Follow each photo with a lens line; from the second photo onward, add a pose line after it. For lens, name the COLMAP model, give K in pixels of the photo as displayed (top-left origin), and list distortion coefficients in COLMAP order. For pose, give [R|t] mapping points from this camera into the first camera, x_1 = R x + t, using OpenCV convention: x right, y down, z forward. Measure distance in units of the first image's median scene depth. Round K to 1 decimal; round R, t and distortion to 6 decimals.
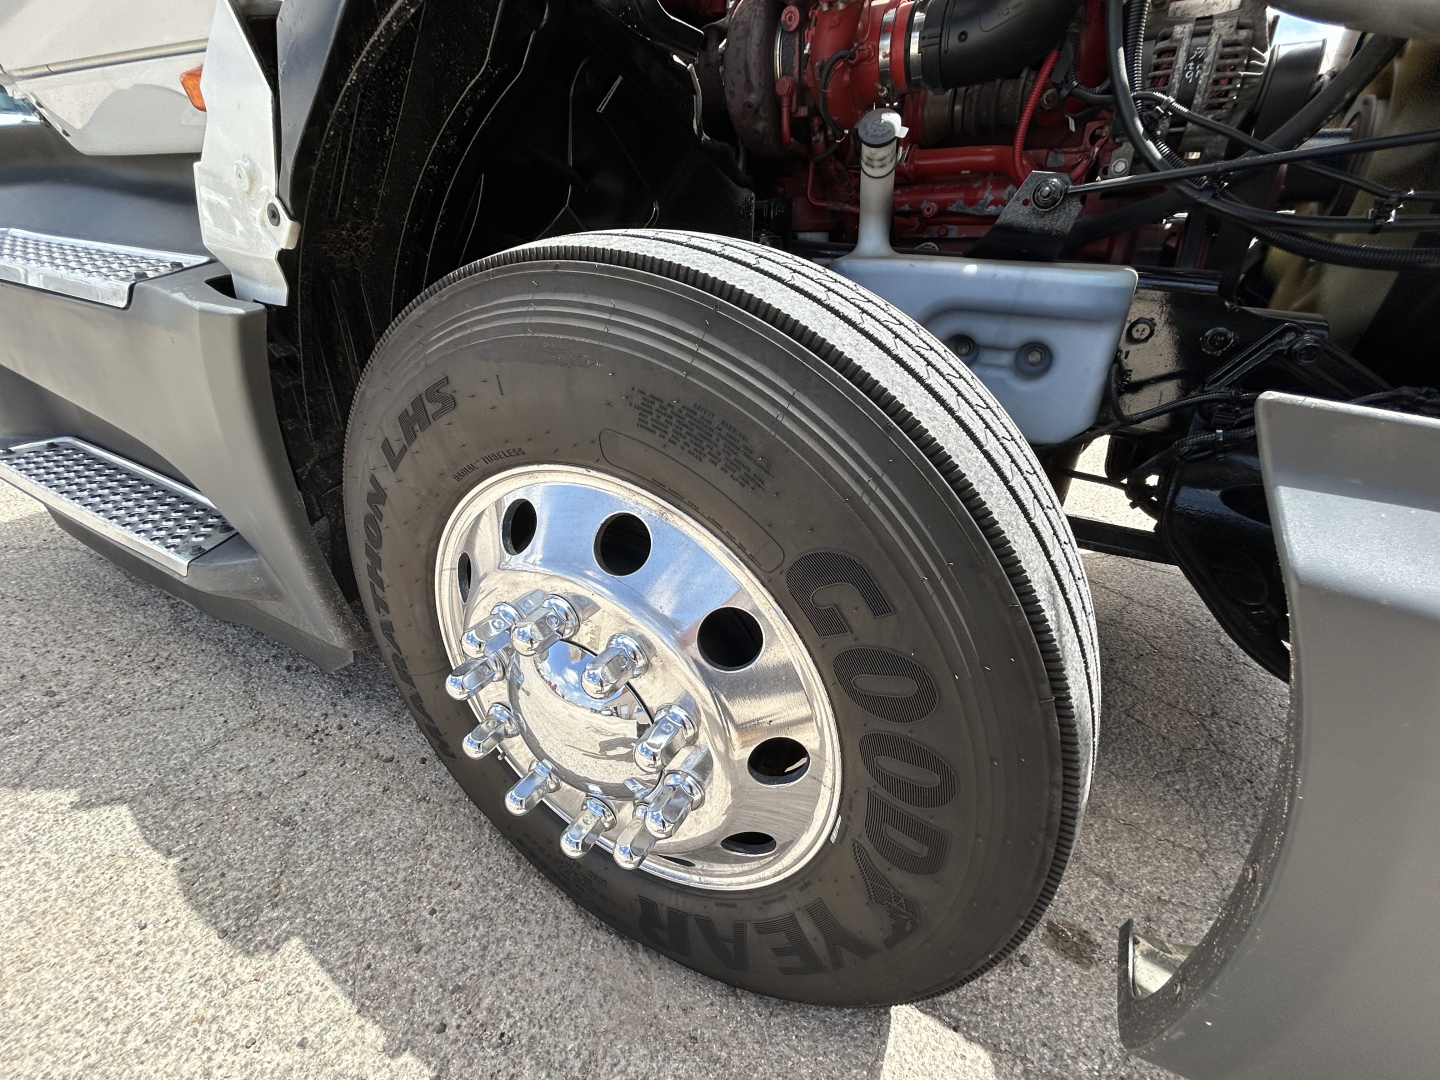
lens RADIAL K [[813.9, 0, 716.3], [0, 813.9, 534.1], [0, 0, 1]] dist [0.000237, 0.000303]
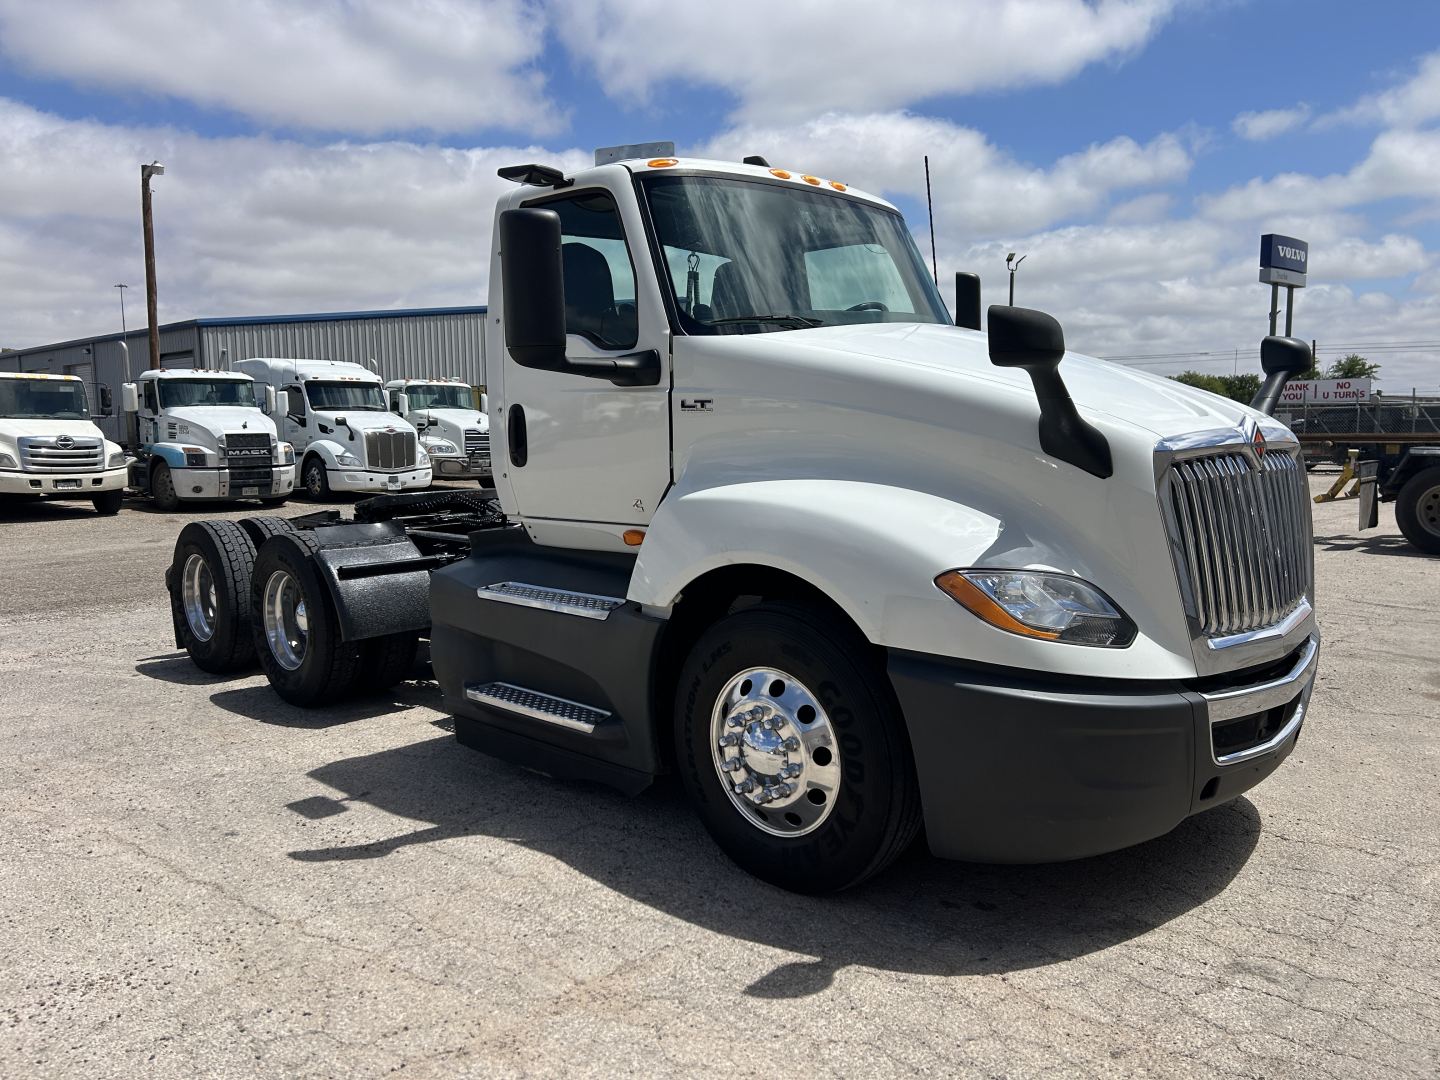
lens RADIAL K [[813.9, 0, 716.3], [0, 813.9, 534.1], [0, 0, 1]] dist [0.000237, 0.000303]
pose [[0.978143, -0.004070, -0.207892, 0.337023], [-0.072903, 0.929628, -0.361215, 0.640080], [0.194732, 0.368476, 0.909013, -2.338790]]
